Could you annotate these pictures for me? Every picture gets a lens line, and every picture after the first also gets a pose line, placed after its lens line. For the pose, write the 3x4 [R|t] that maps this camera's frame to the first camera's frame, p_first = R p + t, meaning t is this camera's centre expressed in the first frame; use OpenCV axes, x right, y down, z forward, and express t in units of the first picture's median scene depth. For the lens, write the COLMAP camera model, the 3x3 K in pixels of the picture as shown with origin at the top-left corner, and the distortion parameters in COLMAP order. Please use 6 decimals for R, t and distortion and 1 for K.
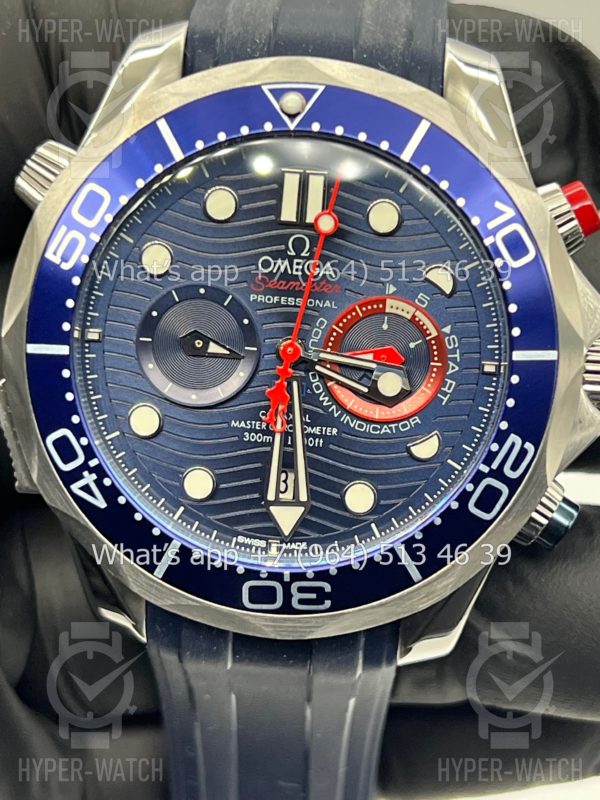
lens RADIAL K [[1822.7, 0, 300.0], [0, 1822.7, 400.0], [0, 0, 1]] dist [0.306909, -0.436394]
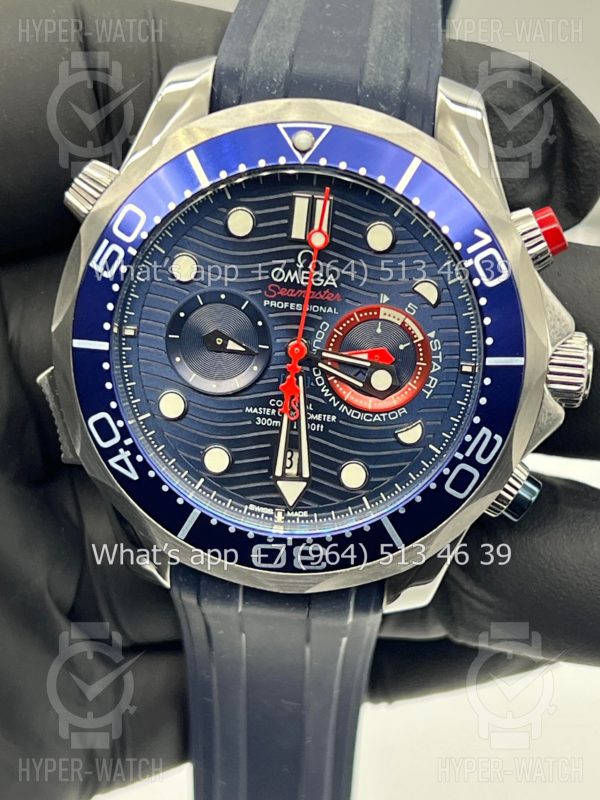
lens RADIAL K [[1791.1, 0, 300.0], [0, 1791.1, 400.0], [0, 0, 1]] dist [0.357773, -0.094553]
pose [[0.999663, 0.023390, -0.011239, 0.010144], [-0.022518, 0.997129, 0.072296, -0.077869], [0.012898, -0.072019, 0.997320, -0.149434]]
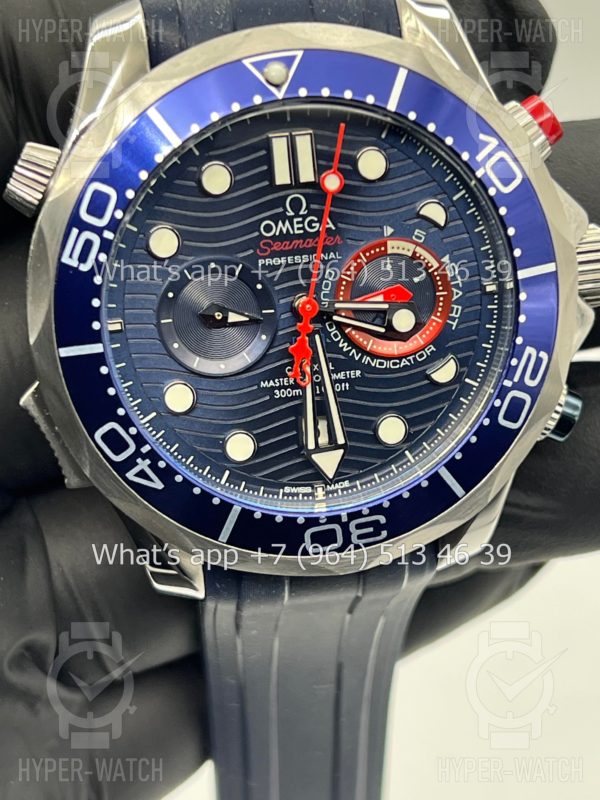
lens RADIAL K [[1822.7, 0, 300.0], [0, 1822.7, 400.0], [0, 0, 1]] dist [0.306909, -0.436394]
pose [[0.966969, -0.194230, 0.165064, -0.191641], [0.175807, 0.977102, 0.119850, -0.100584], [-0.184563, -0.086872, 0.978974, -0.028339]]
